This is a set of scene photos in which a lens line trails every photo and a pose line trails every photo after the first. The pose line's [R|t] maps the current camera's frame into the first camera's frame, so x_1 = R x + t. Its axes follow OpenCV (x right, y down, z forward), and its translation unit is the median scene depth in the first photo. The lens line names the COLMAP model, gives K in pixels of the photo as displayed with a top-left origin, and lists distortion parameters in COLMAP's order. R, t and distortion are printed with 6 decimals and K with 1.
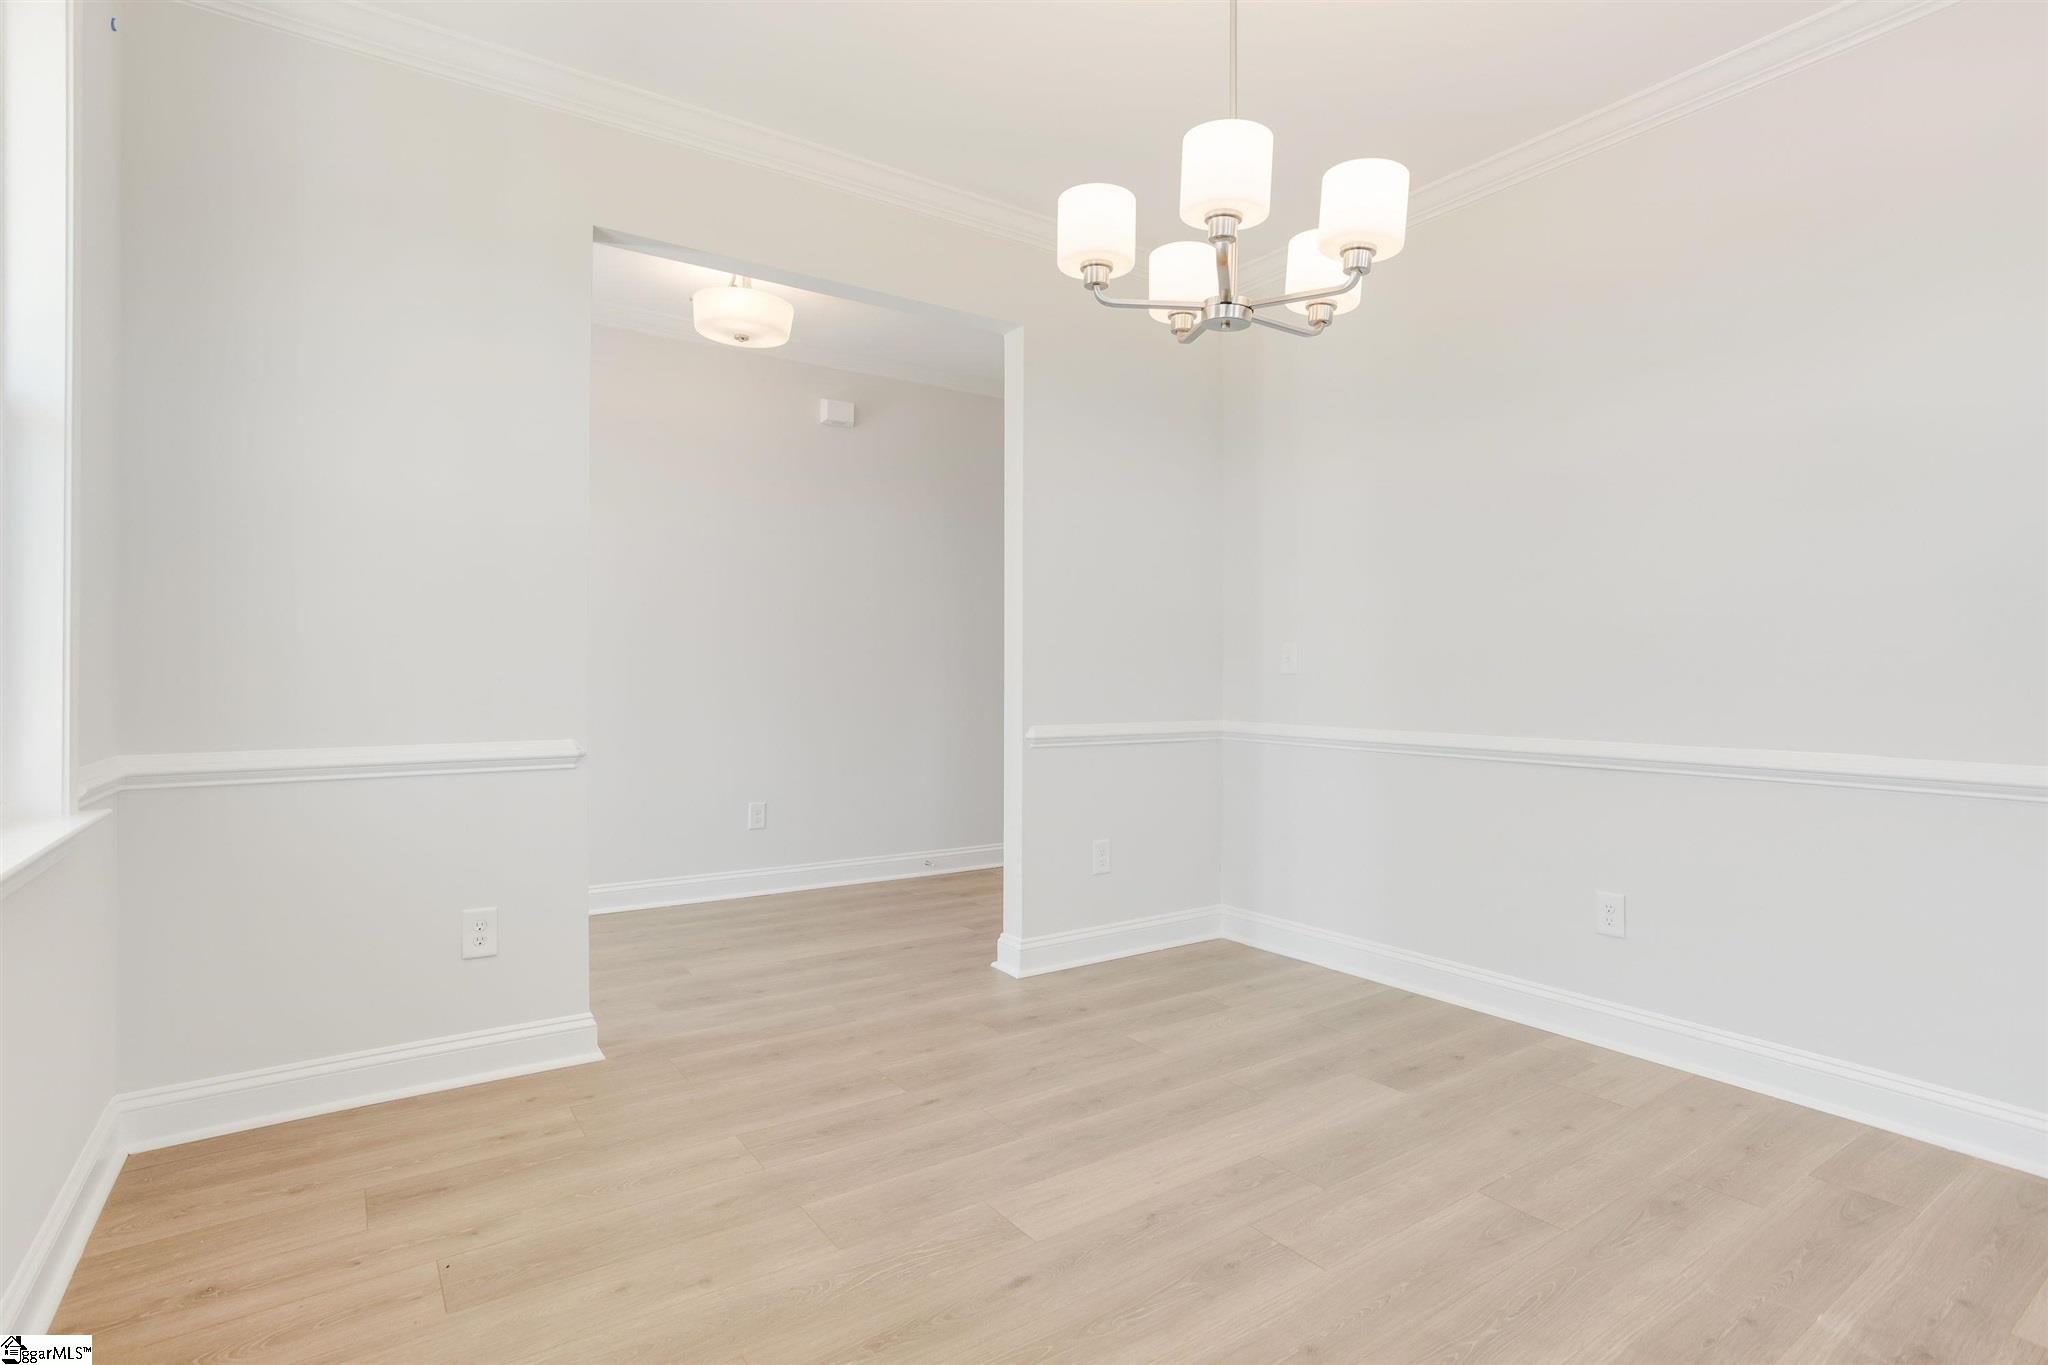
lens RADIAL K [[1007.3, 0, 1024.0], [0, 1007.3, 682.5], [0, 0, 1]] dist [-0.001171, 0.000863]
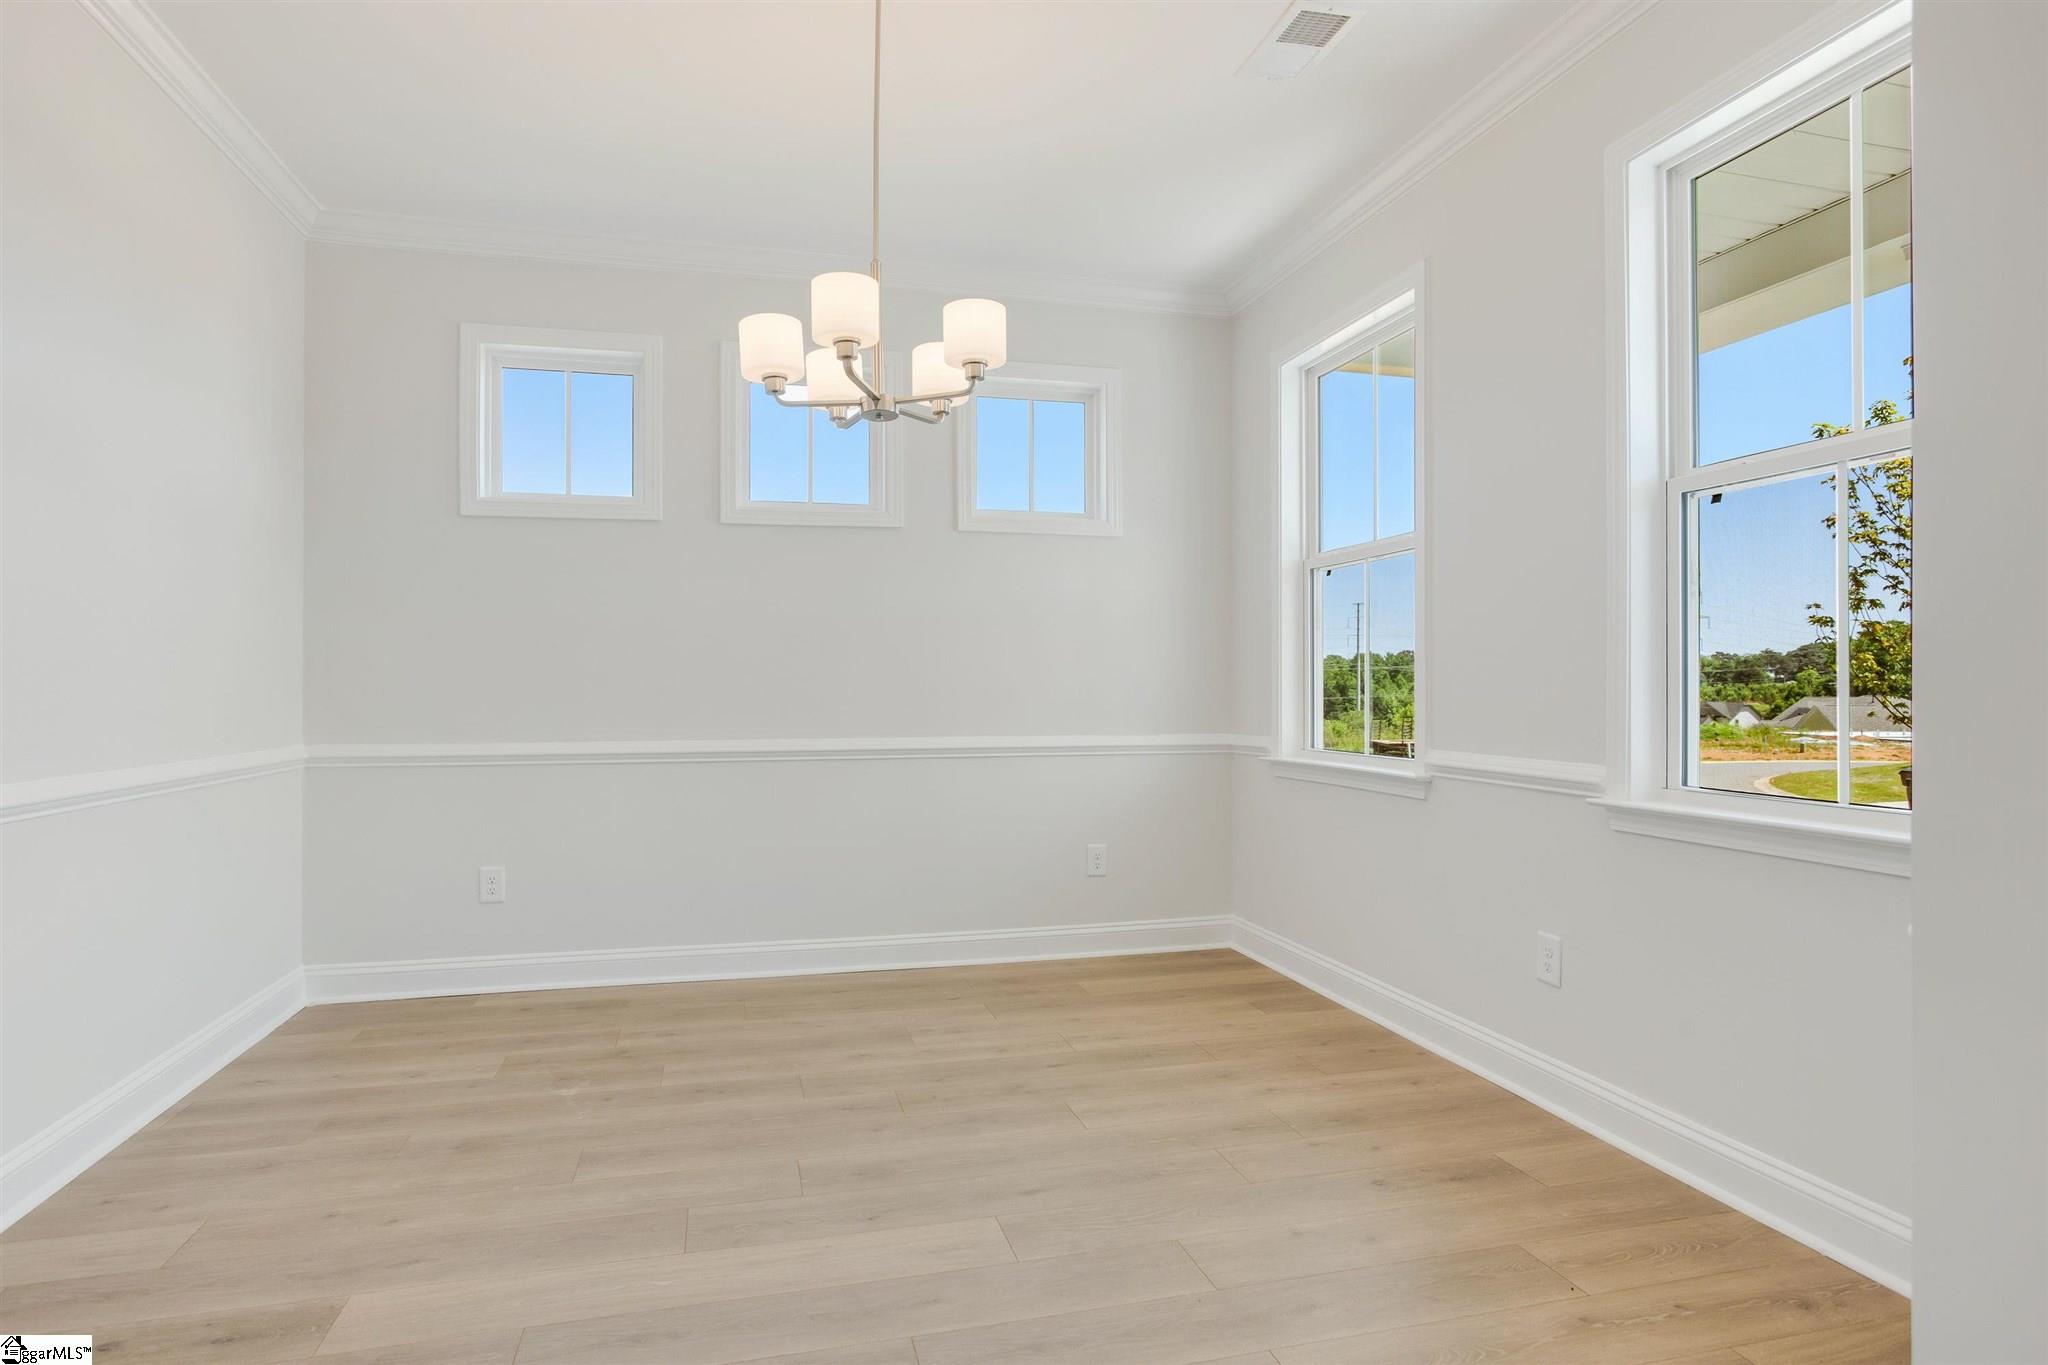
lens RADIAL K [[1118.5, 0, 1024.0], [0, 1118.5, 682.5], [0, 0, 1]] dist [0.000212, 0.000028]
pose [[-0.943698, 0.000359, 0.330807, -0.431726], [-0.001052, 0.999991, -0.004086, -0.009020], [-0.330805, -0.004204, -0.943690, 2.225286]]
